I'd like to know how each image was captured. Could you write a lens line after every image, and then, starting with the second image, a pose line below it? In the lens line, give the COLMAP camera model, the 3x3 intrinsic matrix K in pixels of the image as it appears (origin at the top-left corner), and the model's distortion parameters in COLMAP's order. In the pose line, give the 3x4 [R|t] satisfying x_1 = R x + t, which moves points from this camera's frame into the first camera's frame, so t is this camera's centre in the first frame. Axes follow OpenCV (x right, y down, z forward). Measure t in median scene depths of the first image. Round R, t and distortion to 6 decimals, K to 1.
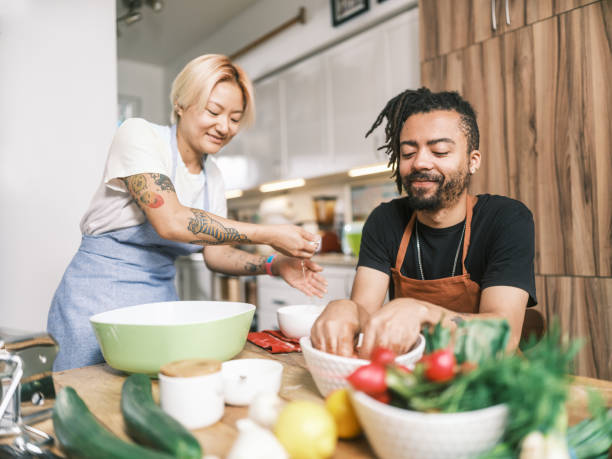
lens RADIAL K [[477.1, 0, 308.4], [0, 477.1, 242.5], [0, 0, 1]] dist [-0.006004, -0.013800]
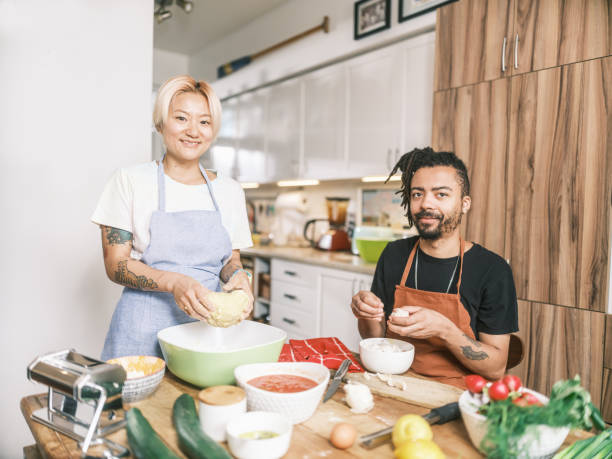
lens RADIAL K [[478.2, 0, 304.5], [0, 478.2, 237.6], [0, 0, 1]] dist [-0.010395, -0.008350]
pose [[0.998174, 0.053651, -0.027753, -0.009279], [-0.052061, 0.997121, 0.055123, -0.110286], [0.030631, -0.053577, 0.998094, -0.118032]]
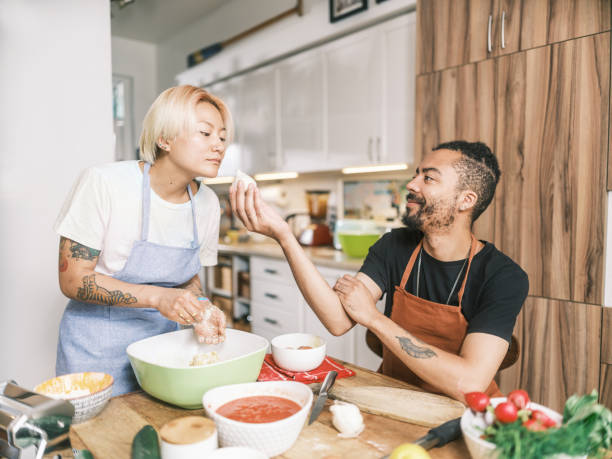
lens RADIAL K [[477.1, 0, 308.4], [0, 477.1, 242.5], [0, 0, 1]] dist [-0.006004, -0.013800]
pose [[0.999565, 0.022530, 0.019018, -0.004349], [-0.023989, 0.996476, 0.080371, -0.118130], [-0.017140, -0.080792, 0.996584, -0.038004]]
